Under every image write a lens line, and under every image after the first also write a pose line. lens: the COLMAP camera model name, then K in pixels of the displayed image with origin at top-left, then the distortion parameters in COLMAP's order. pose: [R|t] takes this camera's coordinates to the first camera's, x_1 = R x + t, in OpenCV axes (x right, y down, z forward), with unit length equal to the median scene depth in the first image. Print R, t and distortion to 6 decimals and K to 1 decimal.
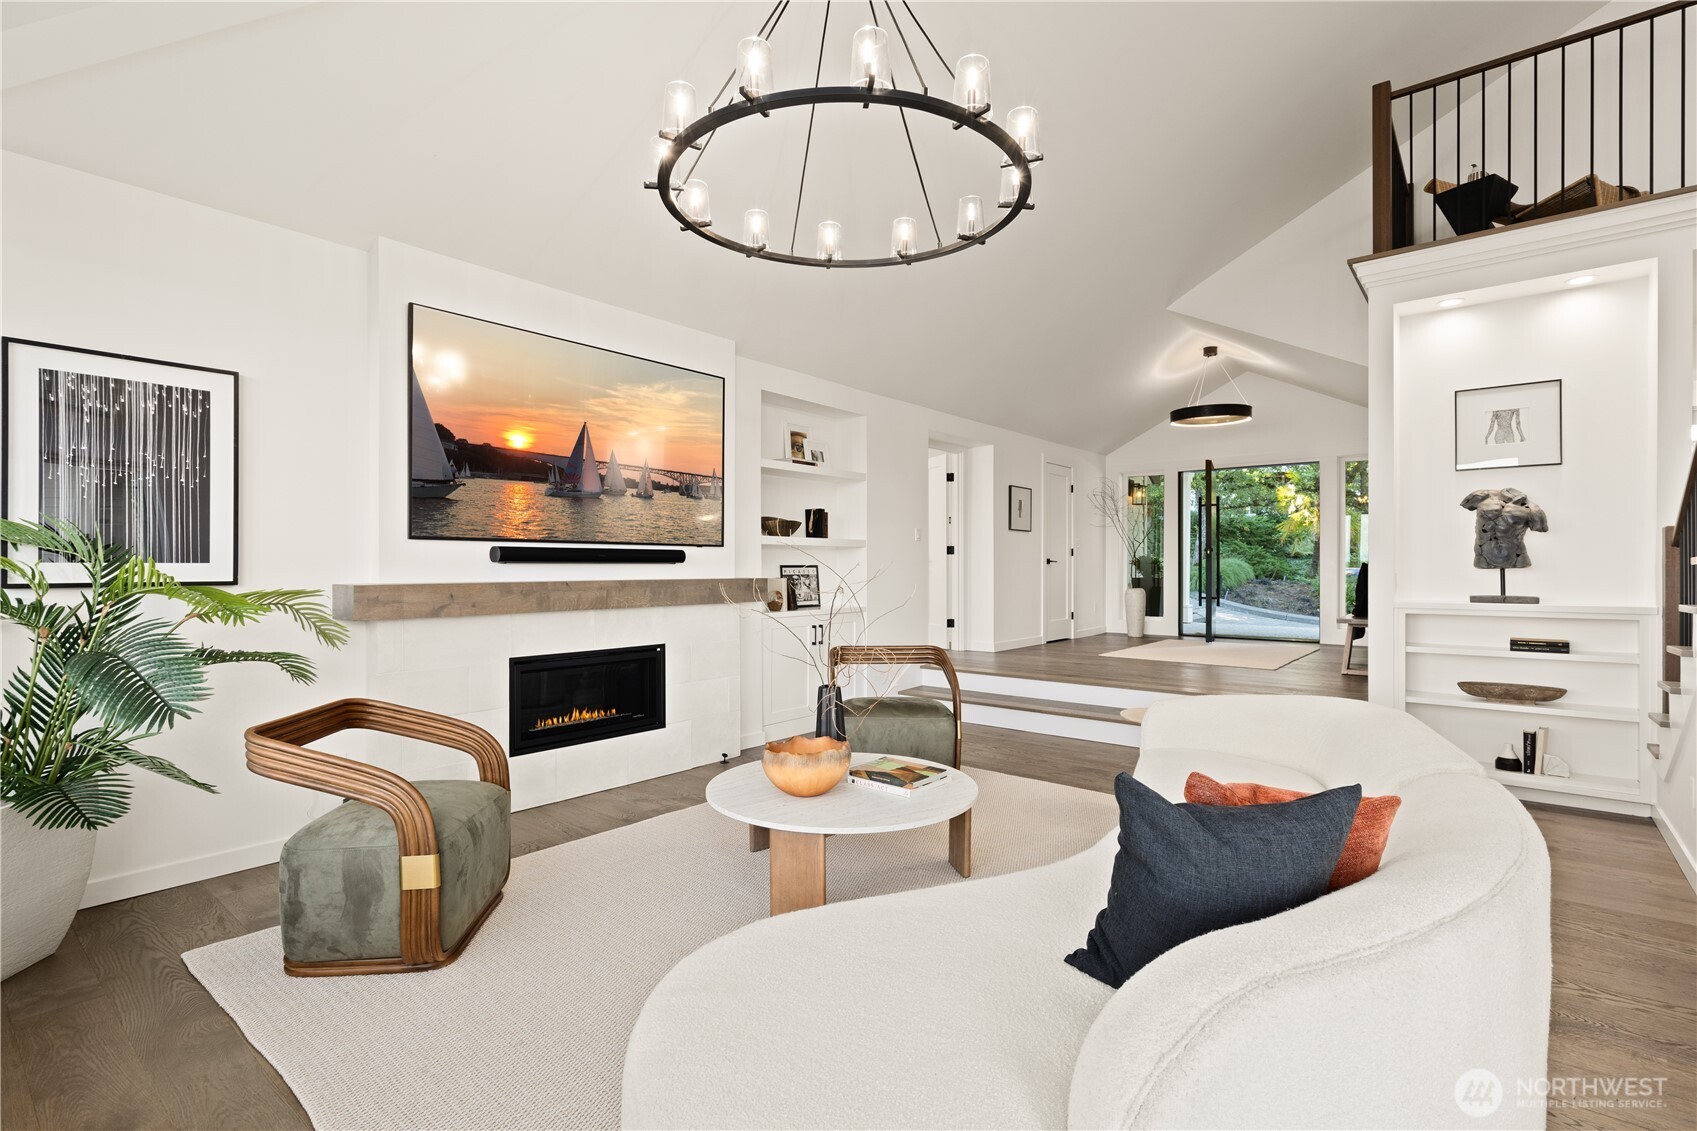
lens RADIAL K [[793.9, 0, 847.5], [0, 793.9, 574.5], [0, 0, 1]] dist [0.030545, -0.000143]
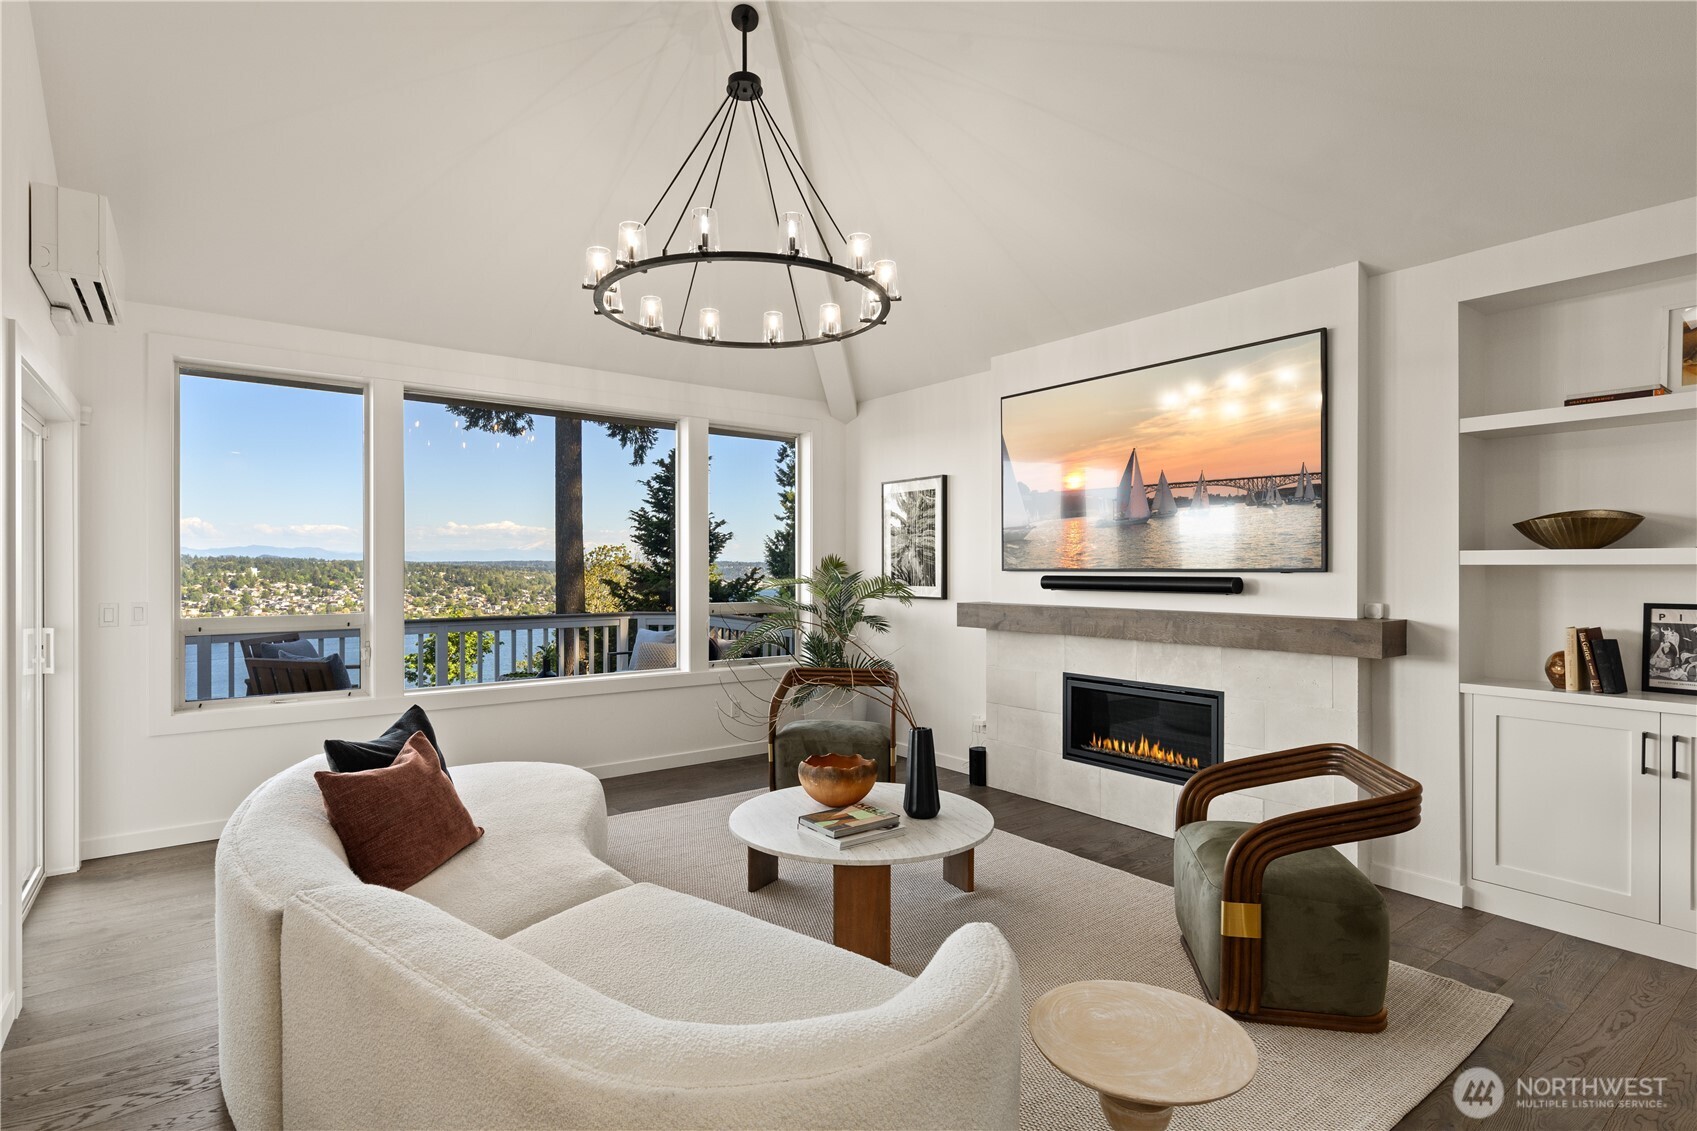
lens RADIAL K [[845.8, 0, 848.8], [0, 845.8, 571.9], [0, 0, 1]] dist [-0.001038, -0.000364]
pose [[-0.230507, -0.000222, -0.973071, 0.757364], [-0.015806, 0.999869, 0.003516, -0.035906], [0.972942, 0.016190, -0.230480, 0.888480]]
